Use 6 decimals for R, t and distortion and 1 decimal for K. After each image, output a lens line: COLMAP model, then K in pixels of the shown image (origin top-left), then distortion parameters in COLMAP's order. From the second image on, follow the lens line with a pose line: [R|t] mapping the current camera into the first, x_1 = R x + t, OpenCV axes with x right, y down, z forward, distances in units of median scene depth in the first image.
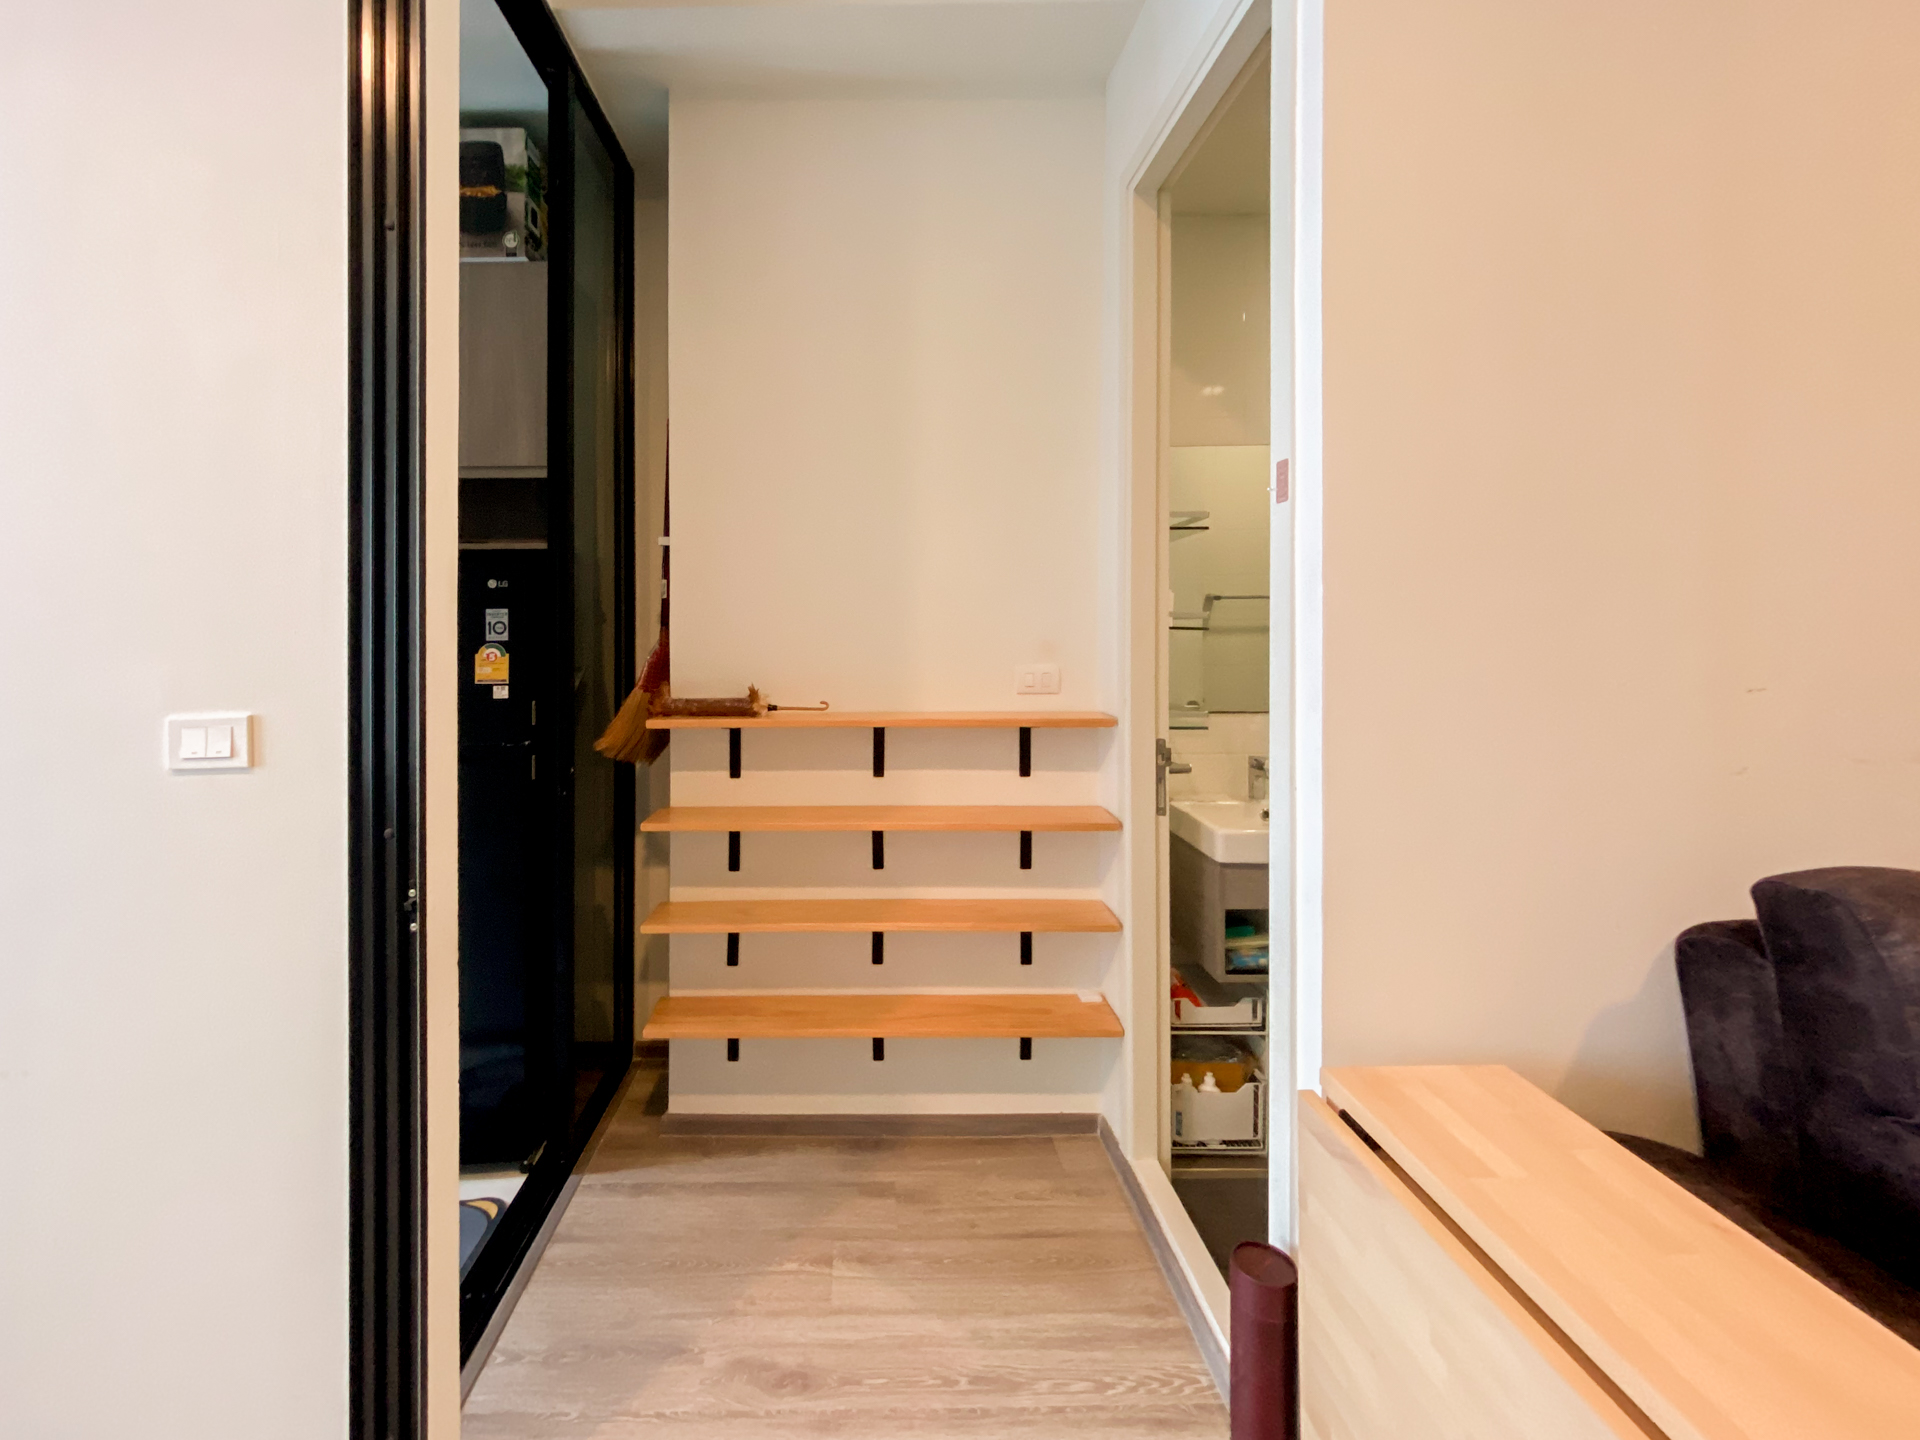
lens RADIAL K [[815.2, 0, 883.4], [0, 815.2, 633.9], [0, 0, 1]] dist [0.005202, -0.002513]
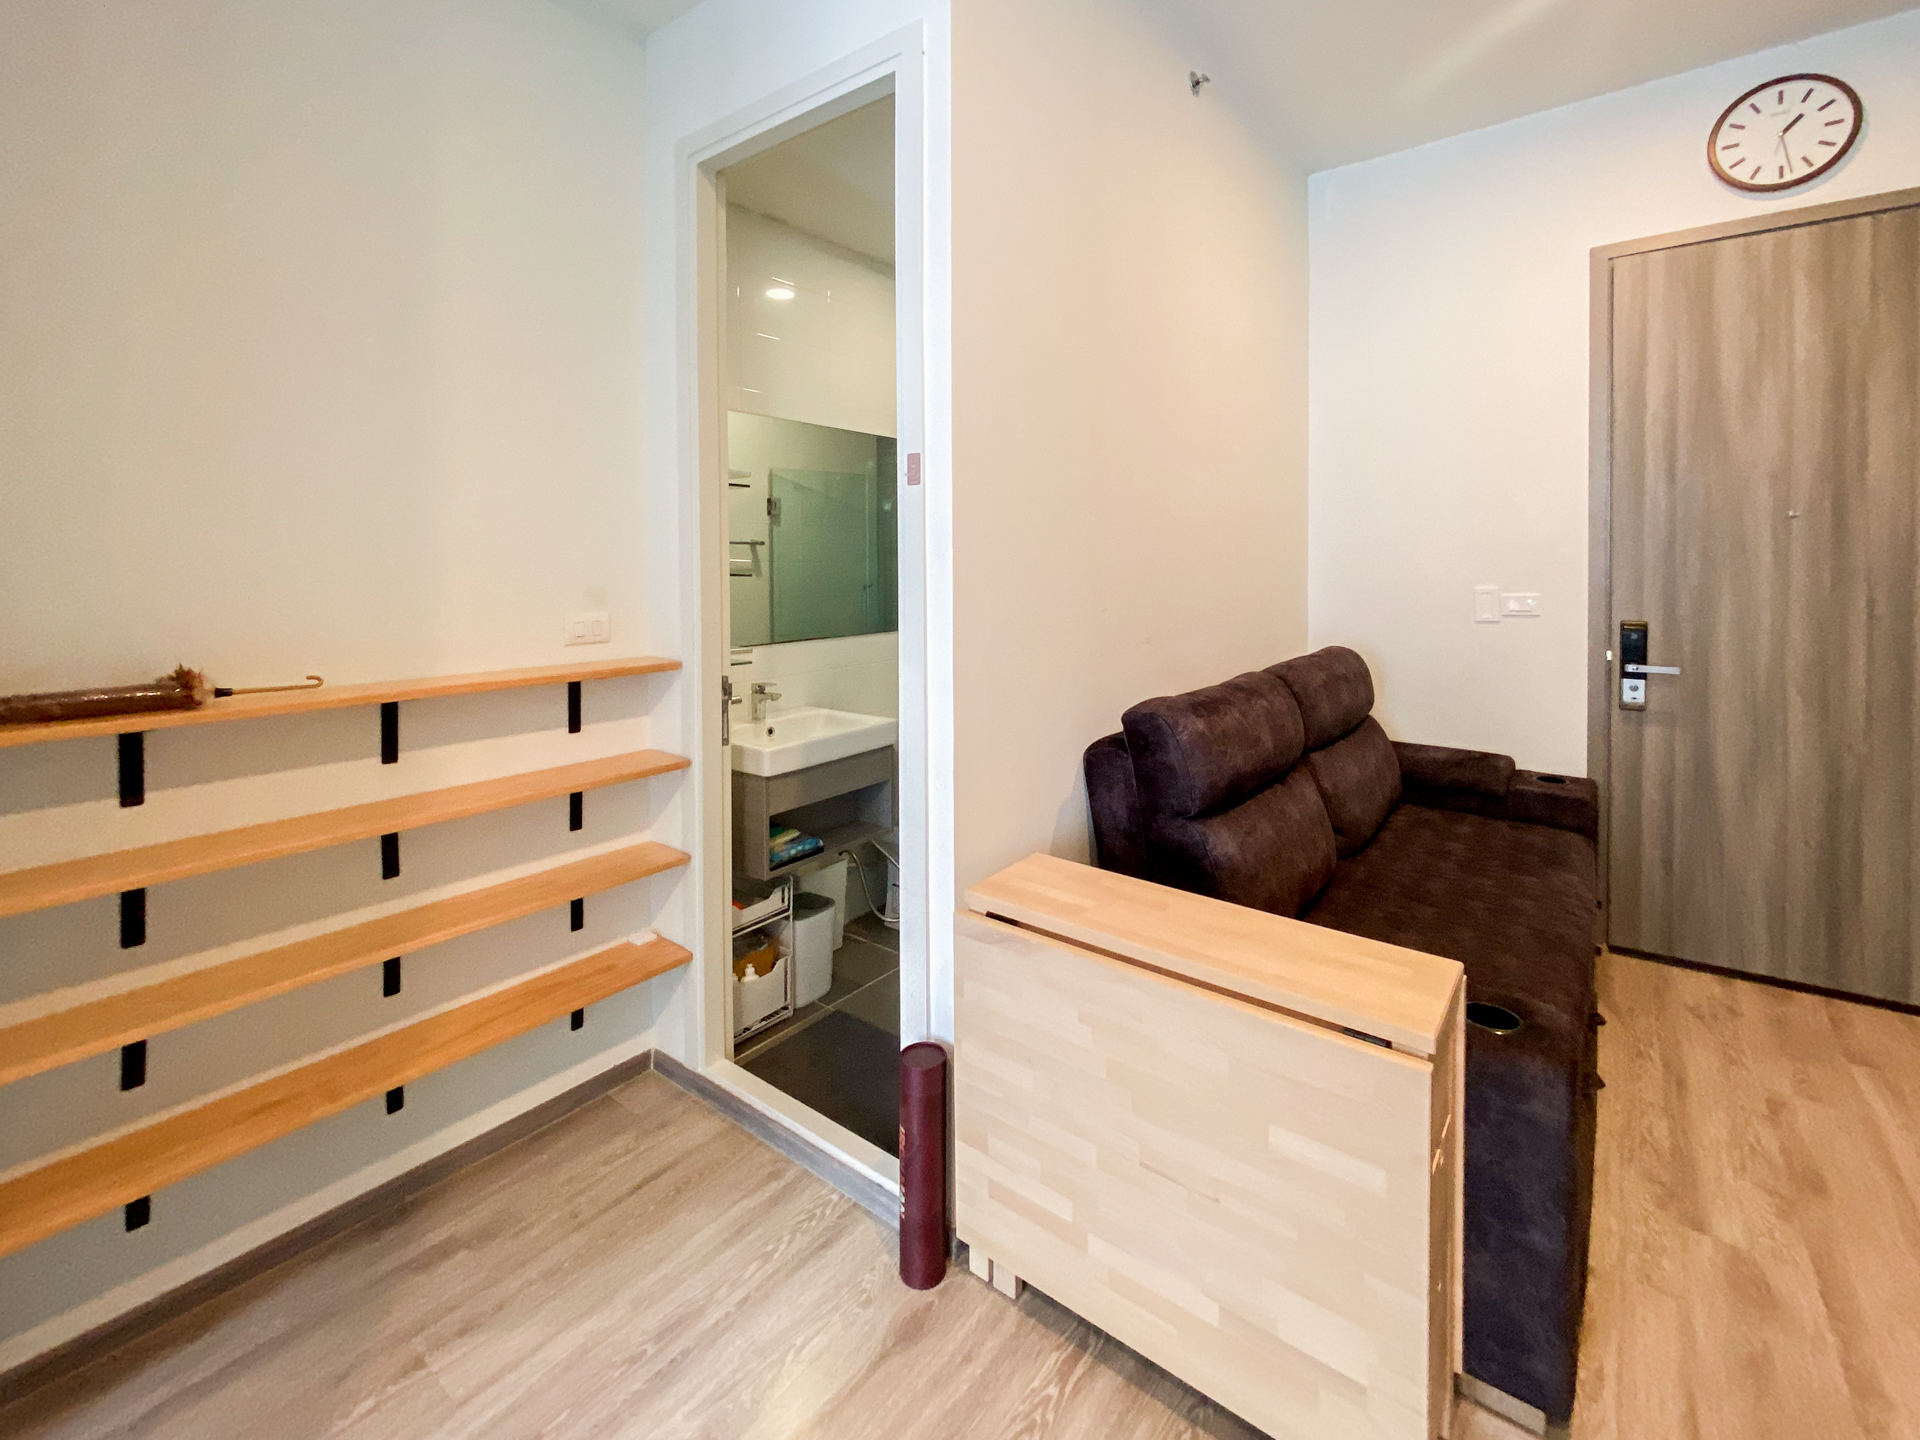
lens RADIAL K [[815.2, 0, 929.9], [0, 815.2, 576.7], [0, 0, 1]] dist [0.005202, -0.002513]
pose [[0.640406, -0.015434, 0.767882, -0.332415], [0.009662, 0.999881, 0.012038, -0.016120], [-0.767976, -0.000290, 0.640478, 0.086468]]
